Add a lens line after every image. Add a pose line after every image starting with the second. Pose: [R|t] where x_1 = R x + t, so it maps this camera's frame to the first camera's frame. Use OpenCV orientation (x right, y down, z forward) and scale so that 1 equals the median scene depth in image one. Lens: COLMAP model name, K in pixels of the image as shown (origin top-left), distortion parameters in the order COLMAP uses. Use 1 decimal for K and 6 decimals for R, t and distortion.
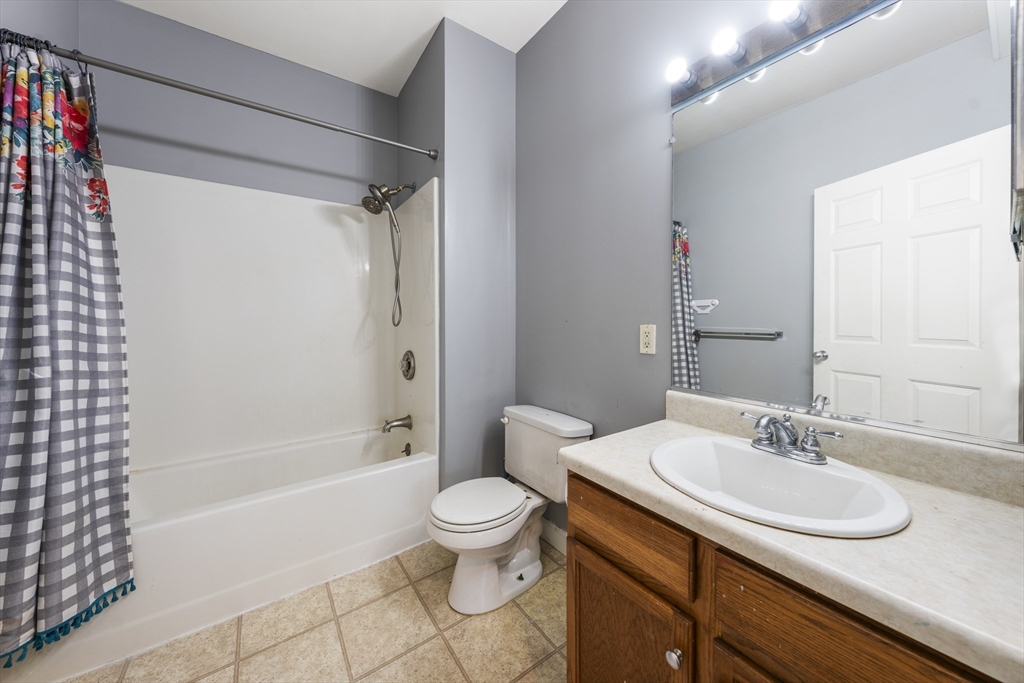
lens RADIAL K [[359.7, 0, 516.7], [0, 359.7, 318.2], [0, 0, 1]] dist [-0.001538, -0.000008]
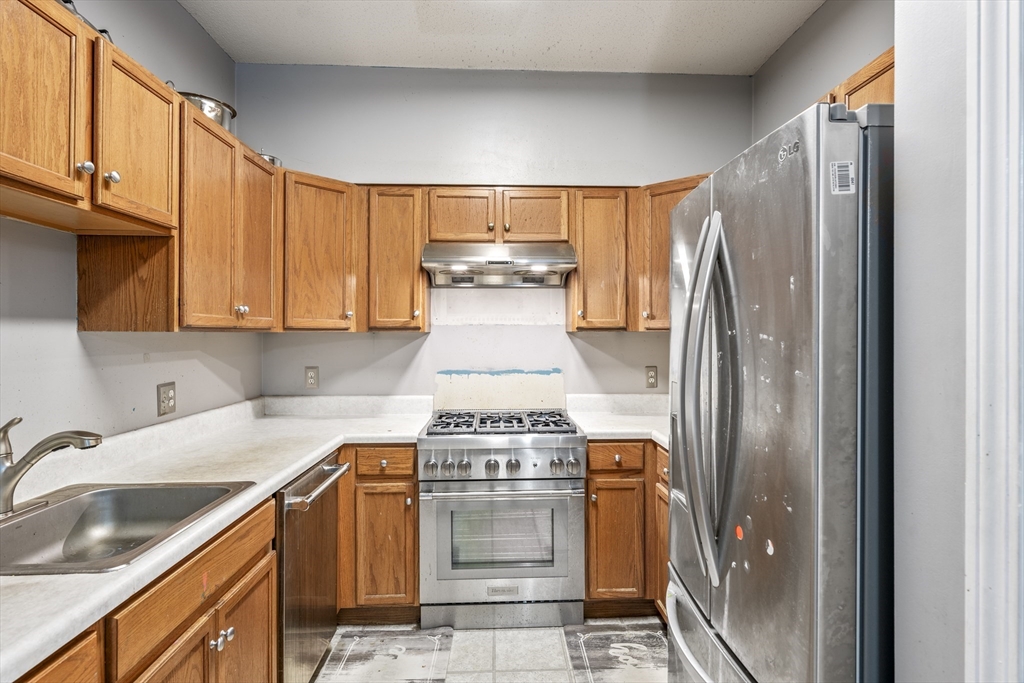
lens RADIAL K [[538.9, 0, 516.0], [0, 538.9, 336.1], [0, 0, 1]] dist [0.002856, -0.003842]
pose [[-0.835306, -0.002139, 0.549781, -1.426415], [-0.000503, 0.999995, 0.003127, -0.143896], [-0.549785, 0.002336, -0.835303, 2.288155]]
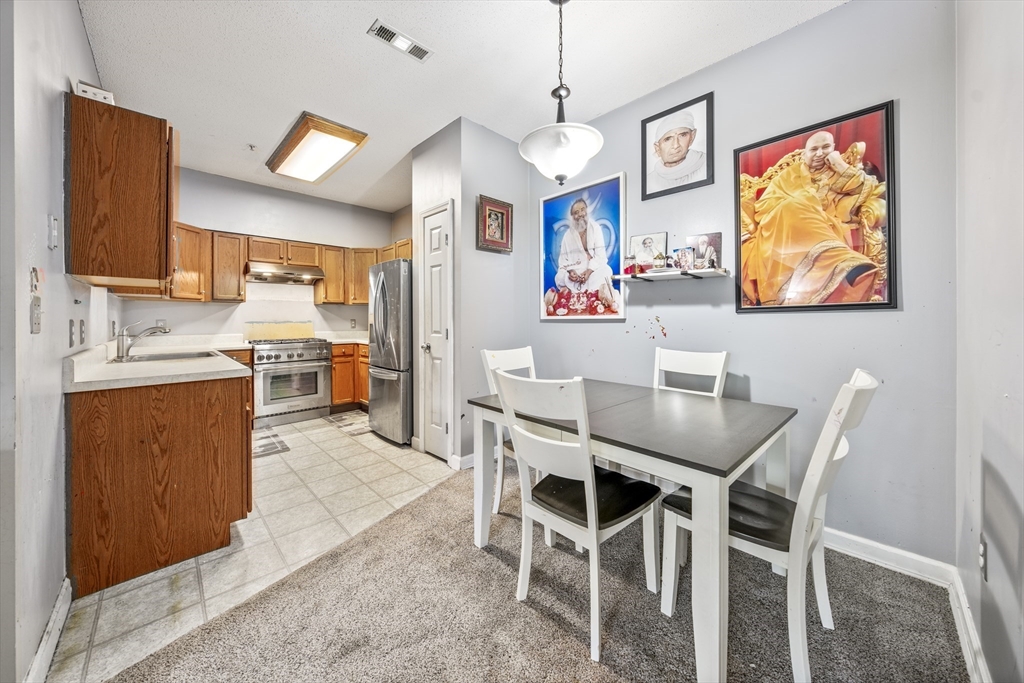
lens RADIAL K [[359.7, 0, 522.4], [0, 359.7, 321.1], [0, 0, 1]] dist [-0.001538, -0.000008]
pose [[-0.986397, 0.004092, -0.164332, -1.773747], [0.003821, 0.999991, 0.001963, 0.005335], [0.164339, 0.001308, -0.986403, 4.045836]]
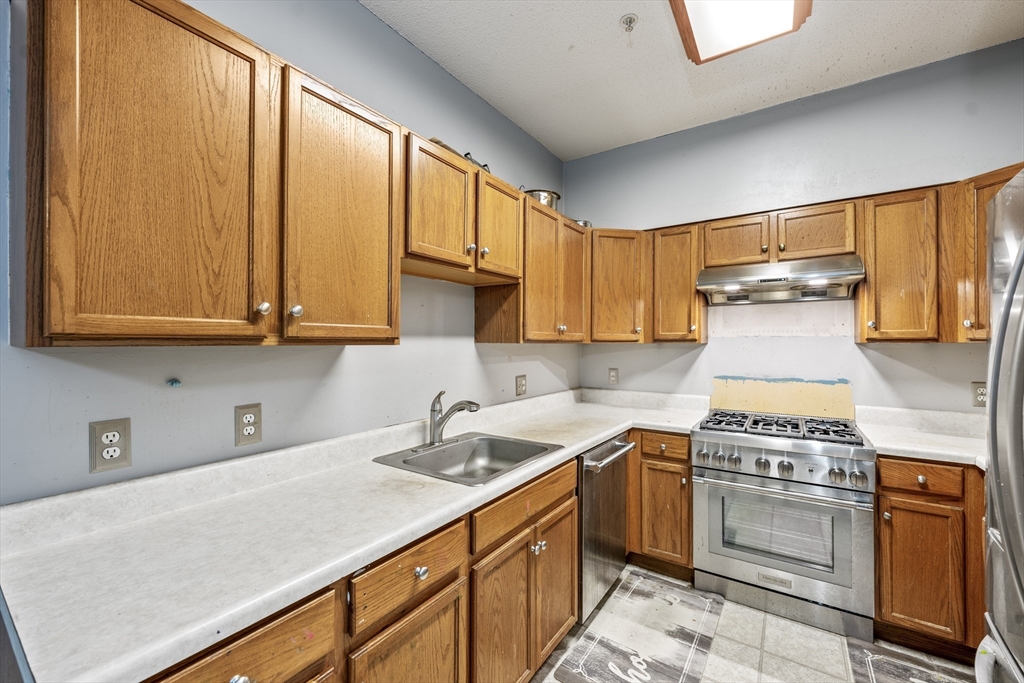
lens RADIAL K [[406.4, 0, 514.3], [0, 406.4, 342.5], [0, 0, 1]] dist [-0.000797, -0.000070]
pose [[-0.345650, 0.003124, 0.938358, -1.465840], [-0.002388, 0.999988, -0.004208, -0.146204], [-0.938360, -0.003695, -0.345639, 2.216996]]
